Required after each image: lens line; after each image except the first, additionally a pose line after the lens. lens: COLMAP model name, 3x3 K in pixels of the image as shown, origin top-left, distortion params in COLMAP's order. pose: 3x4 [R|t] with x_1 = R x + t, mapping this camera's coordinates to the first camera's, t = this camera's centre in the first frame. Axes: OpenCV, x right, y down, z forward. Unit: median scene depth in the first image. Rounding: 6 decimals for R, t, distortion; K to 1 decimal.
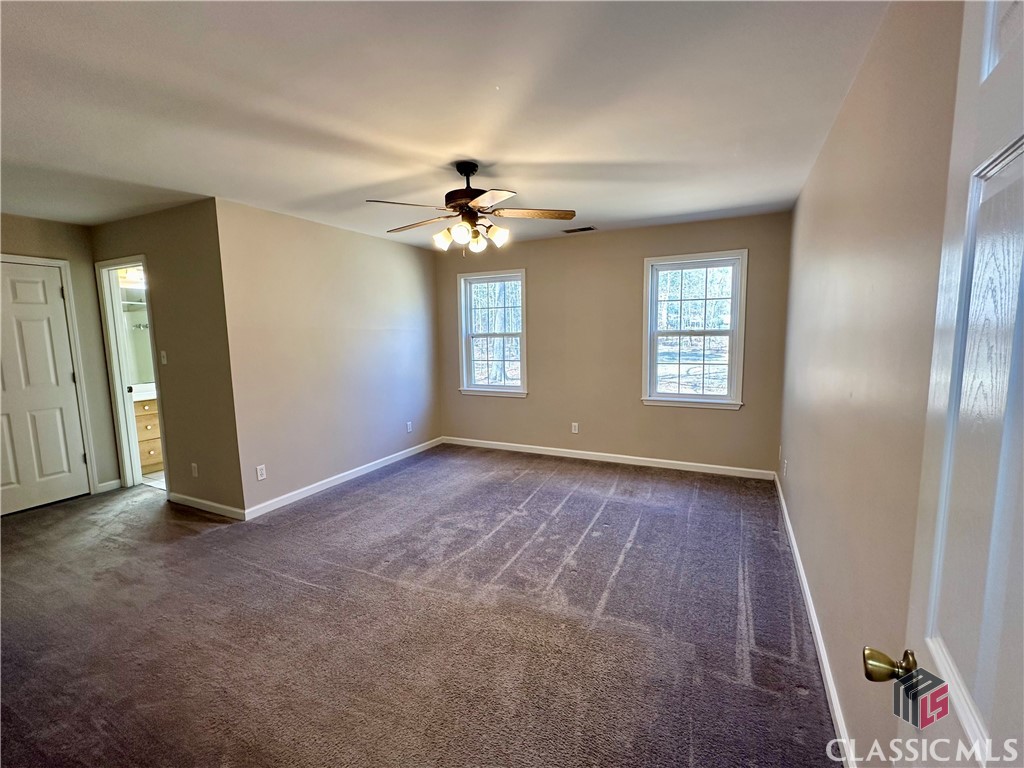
lens RADIAL K [[450.9, 0, 512.0], [0, 450.9, 384.0], [0, 0, 1]] dist [0.000138, 0.000384]
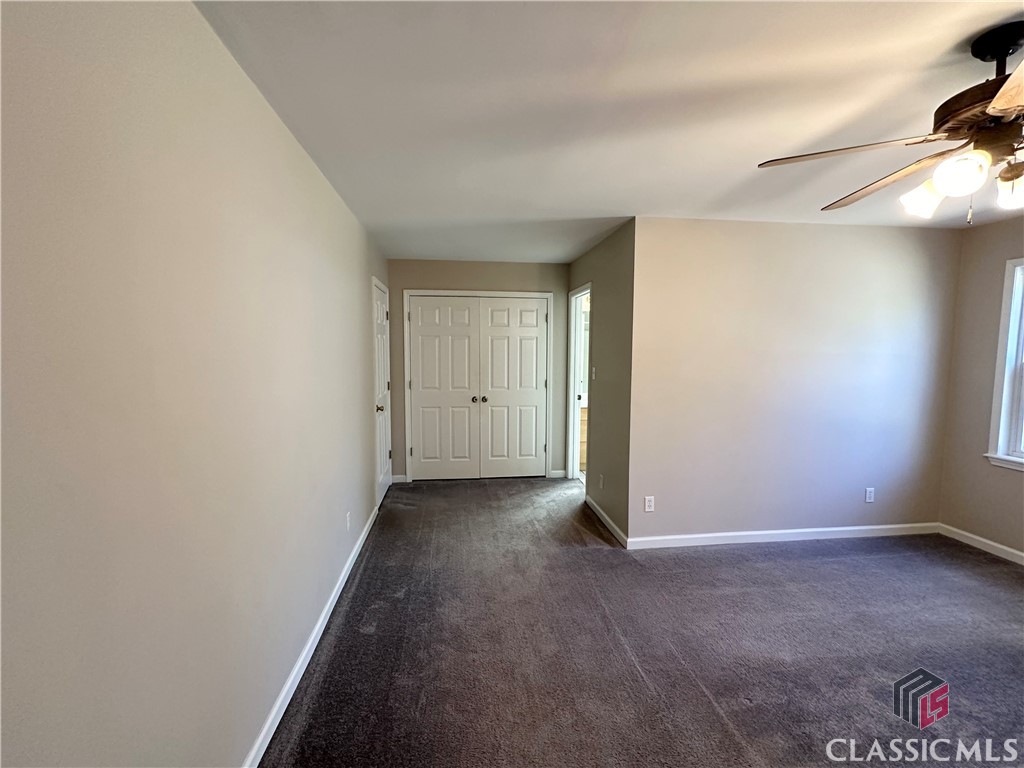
lens RADIAL K [[450.9, 0, 512.0], [0, 450.9, 384.0], [0, 0, 1]] dist [0.000138, 0.000384]
pose [[0.551443, 0.086474, -0.829719, 0.036208], [-0.112501, 0.993236, 0.028746, -0.043336], [0.826592, 0.077492, 0.557441, 0.230185]]
